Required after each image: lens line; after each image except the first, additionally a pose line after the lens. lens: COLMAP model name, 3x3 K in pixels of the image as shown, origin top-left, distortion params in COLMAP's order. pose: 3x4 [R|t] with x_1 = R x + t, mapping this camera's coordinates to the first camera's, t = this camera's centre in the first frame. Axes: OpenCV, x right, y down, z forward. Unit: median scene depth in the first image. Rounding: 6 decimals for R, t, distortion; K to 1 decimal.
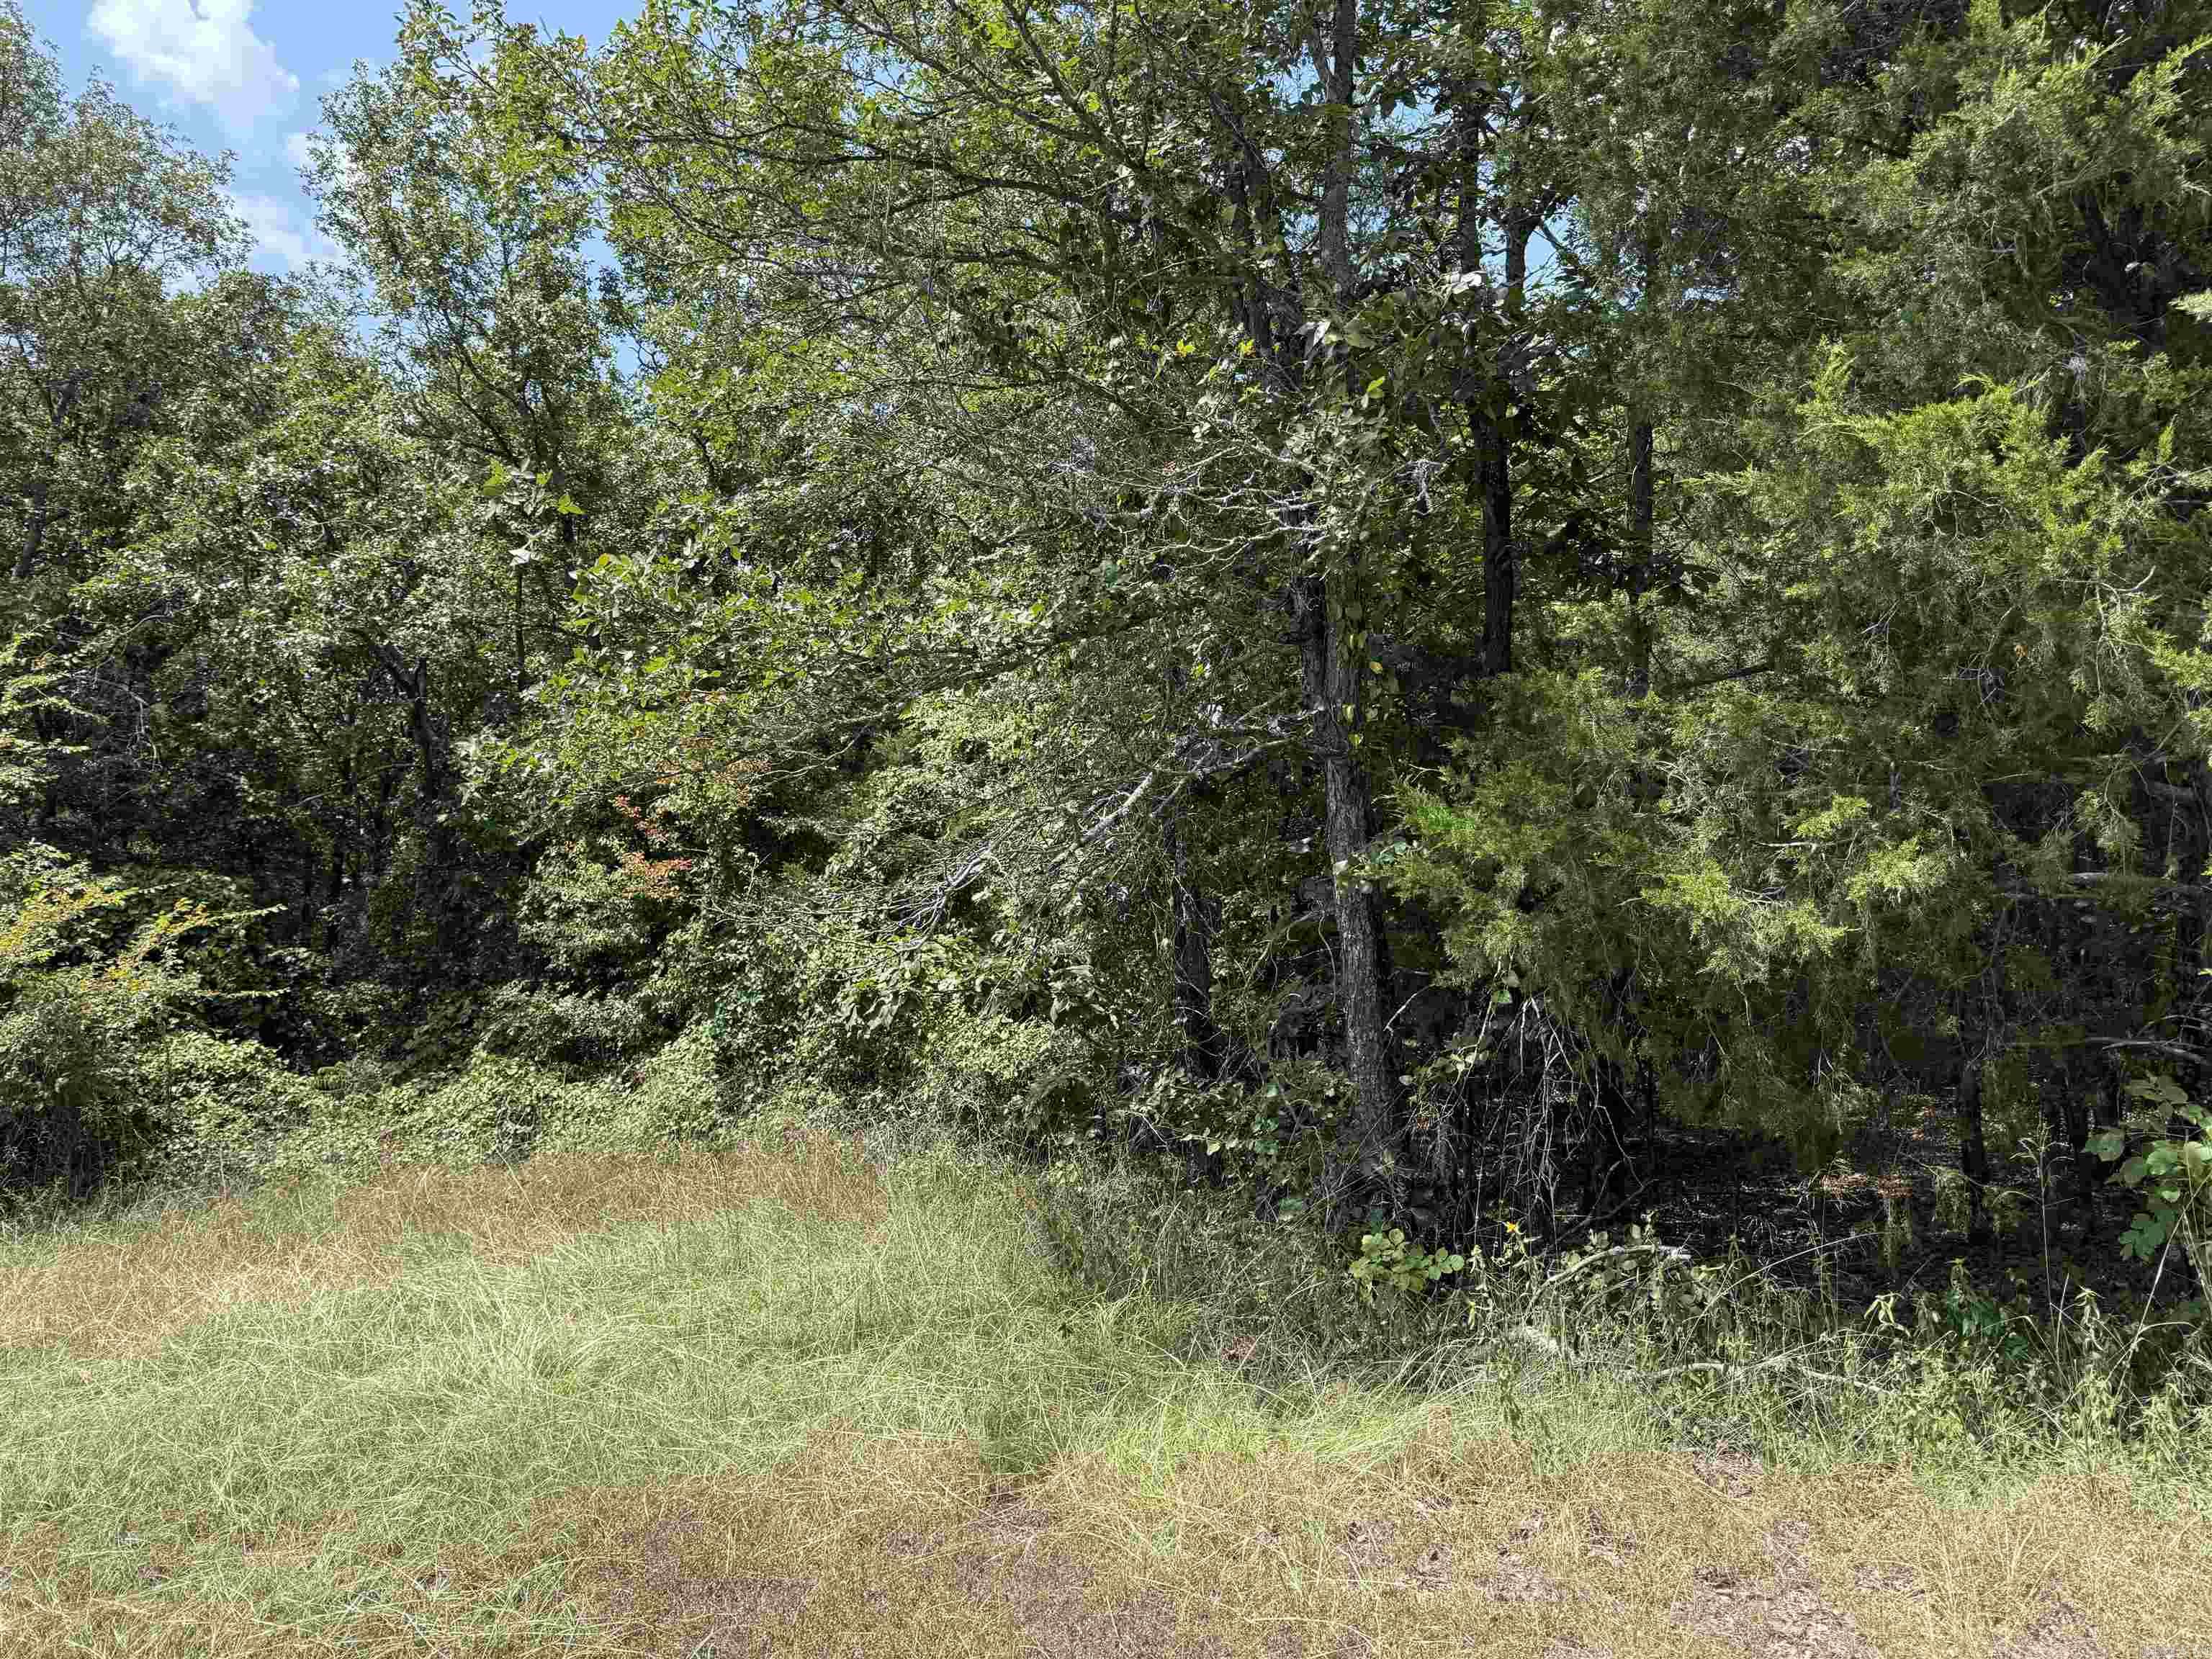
lens RADIAL K [[1557.0, 0, 1112.0], [0, 1557.0, 818.9], [0, 0, 1]] dist [0.045048, -0.070776]
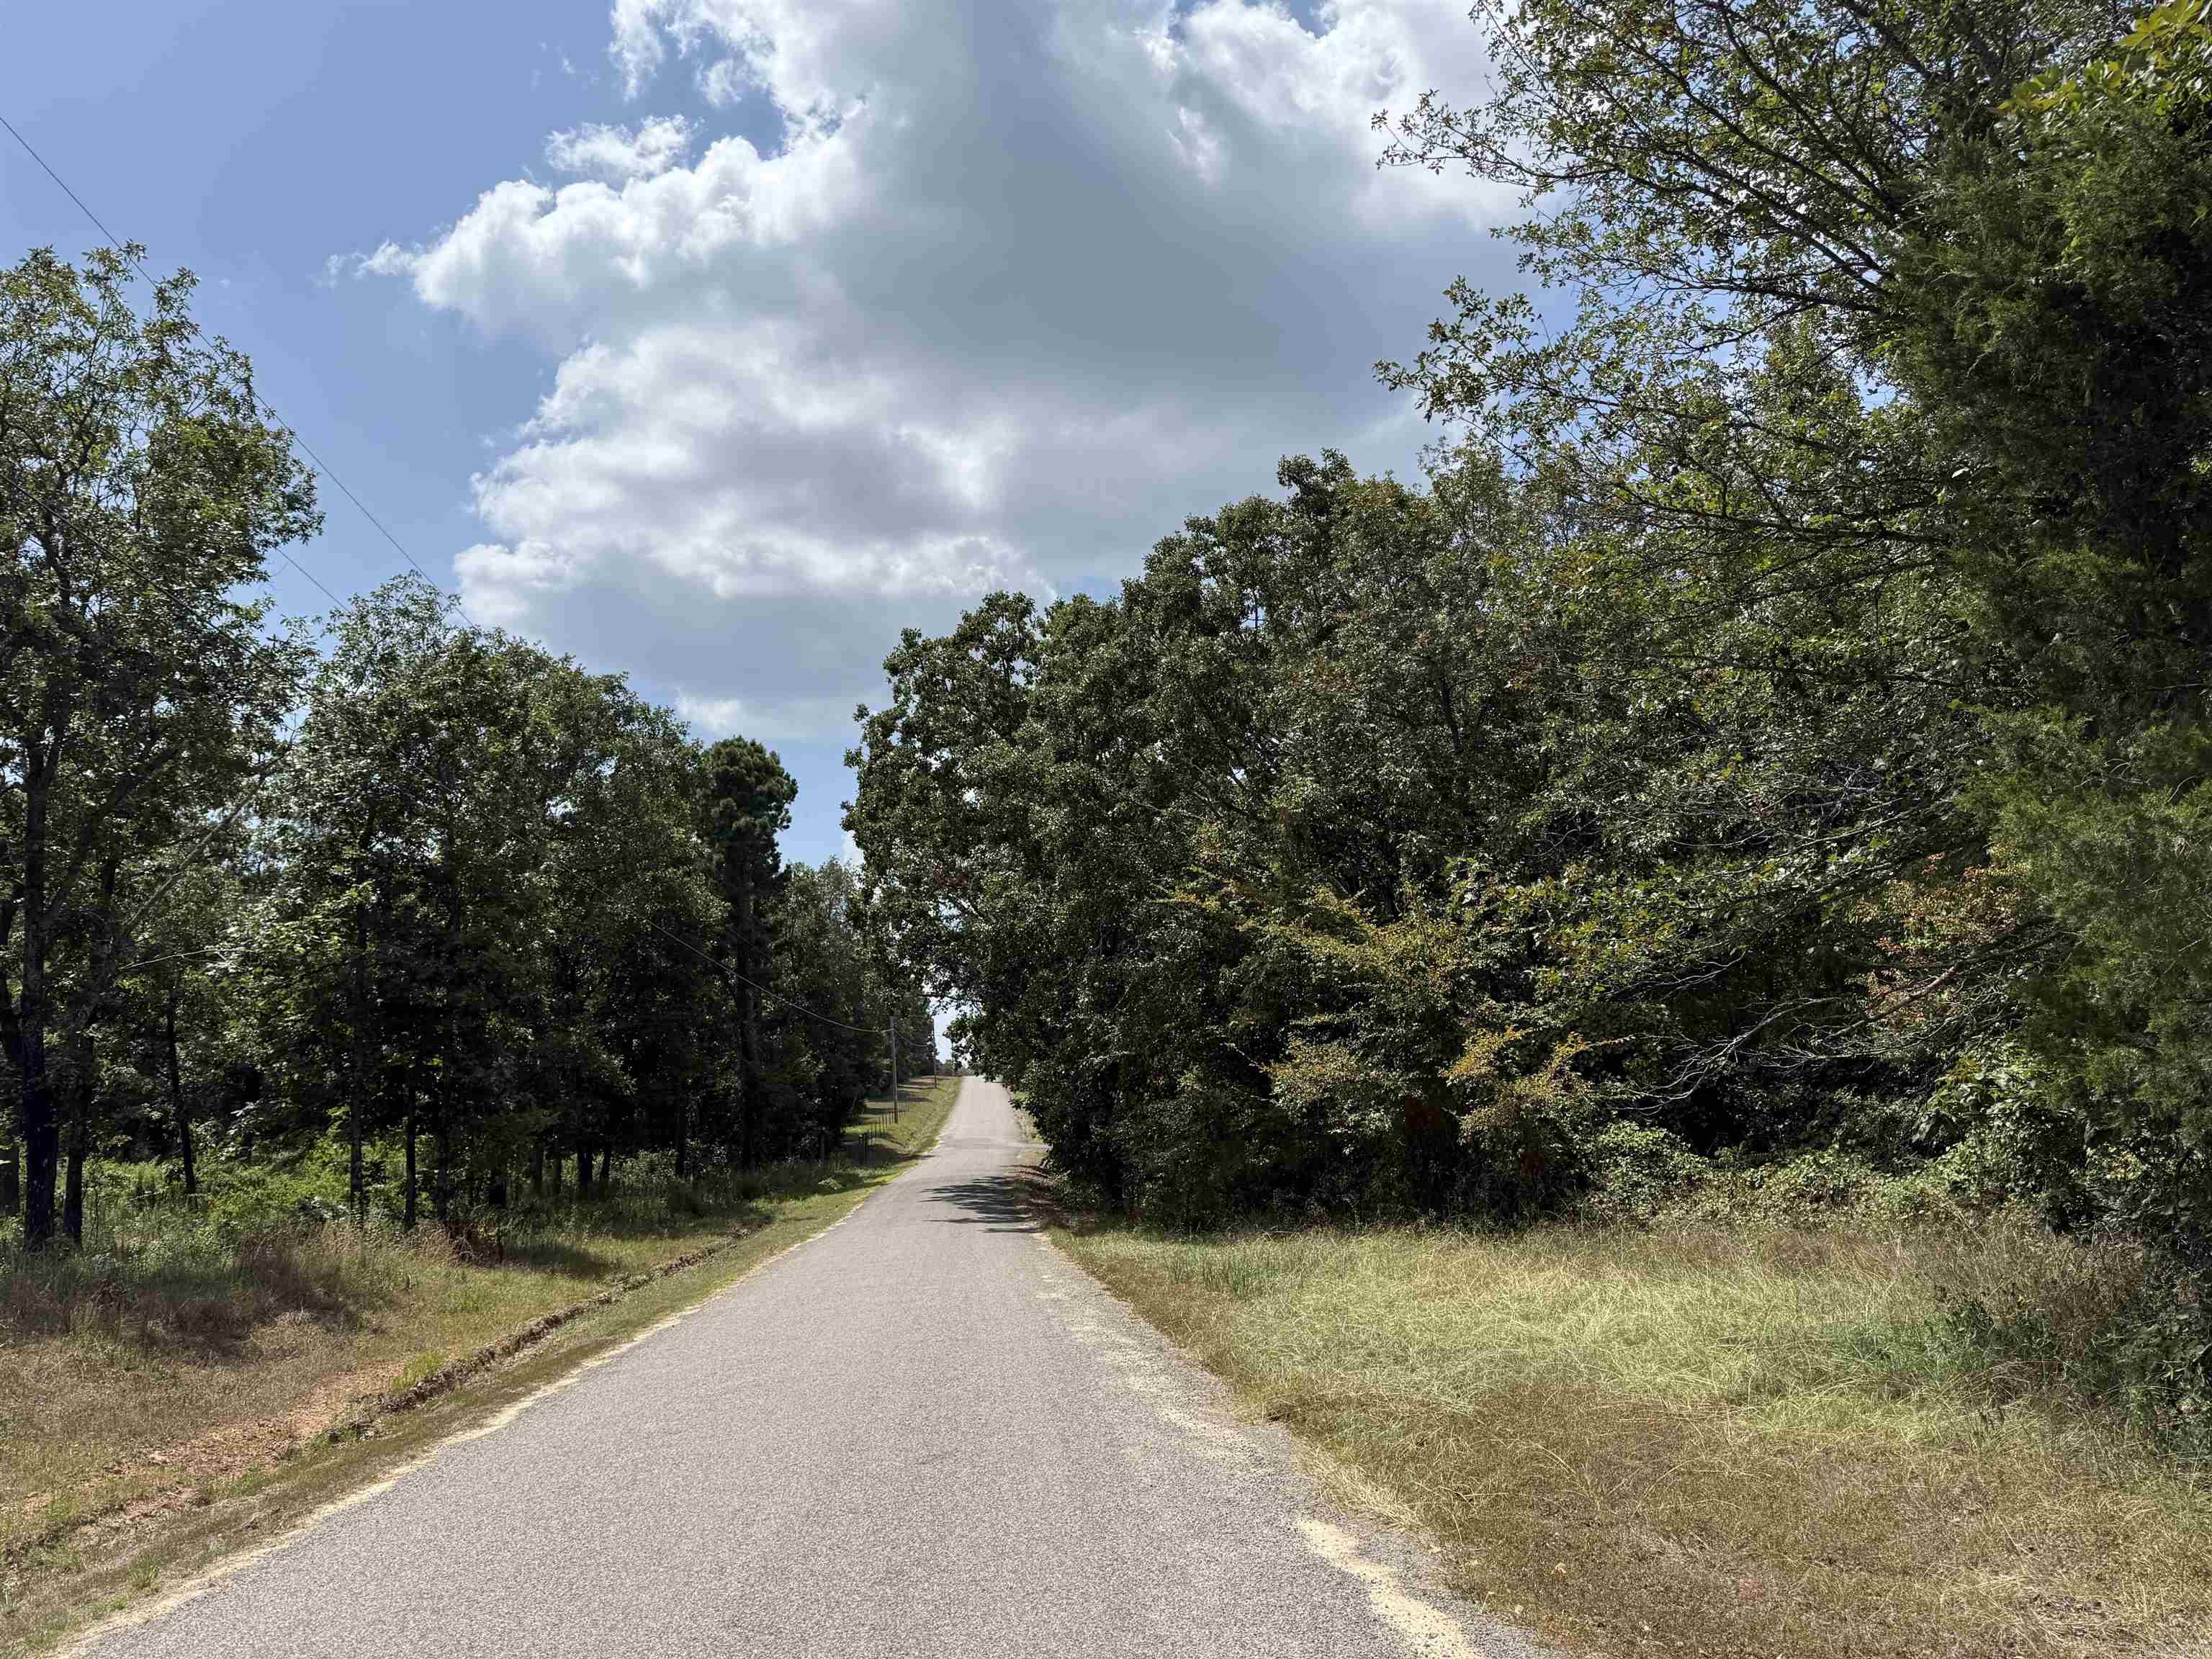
lens RADIAL K [[1557.0, 0, 1063.1], [0, 1557.0, 794.1], [0, 0, 1]] dist [0.045048, -0.070776]
pose [[0.522746, -0.138796, -0.841114, 0.677876], [0.084533, 0.990234, -0.110866, -0.074985], [0.848287, -0.013148, 0.529374, -0.325443]]
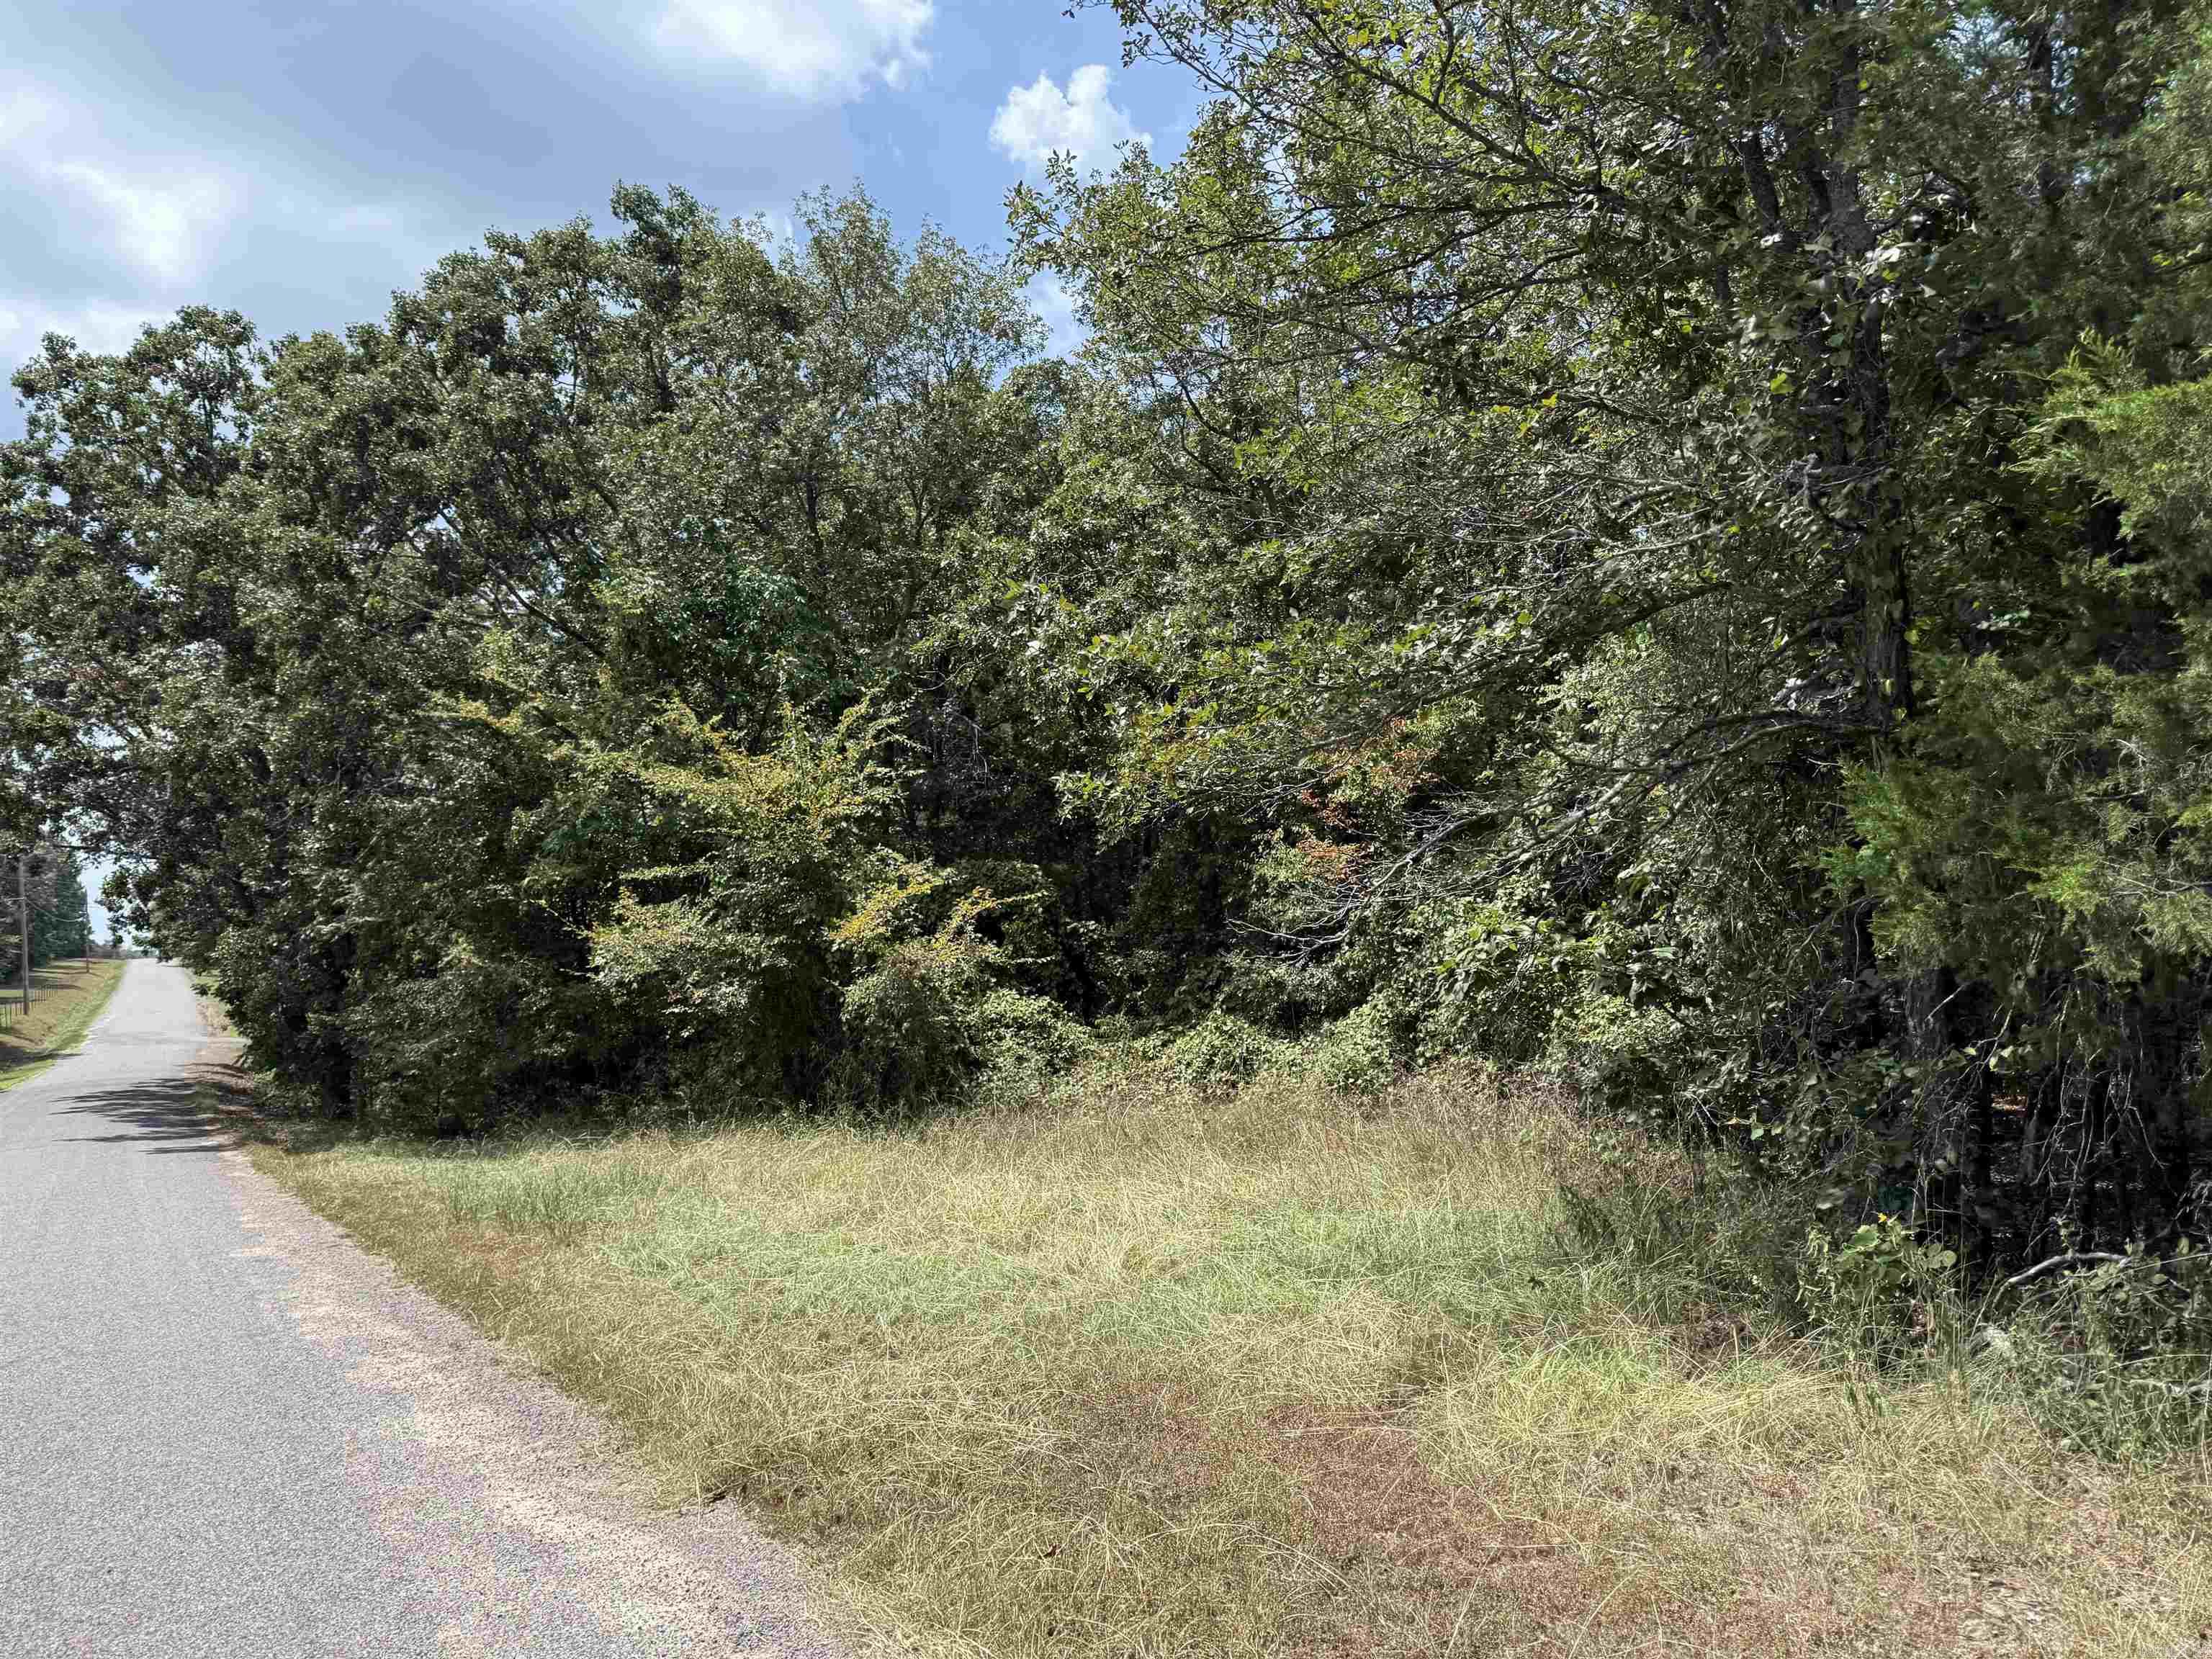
lens RADIAL K [[1557.0, 0, 1124.0], [0, 1557.0, 833.5], [0, 0, 1]] dist [0.045048, -0.070776]
pose [[0.868111, -0.029669, -0.495482, 0.216659], [0.046580, 0.998676, 0.021811, -0.022328], [0.494179, -0.042014, 0.868344, -0.071671]]
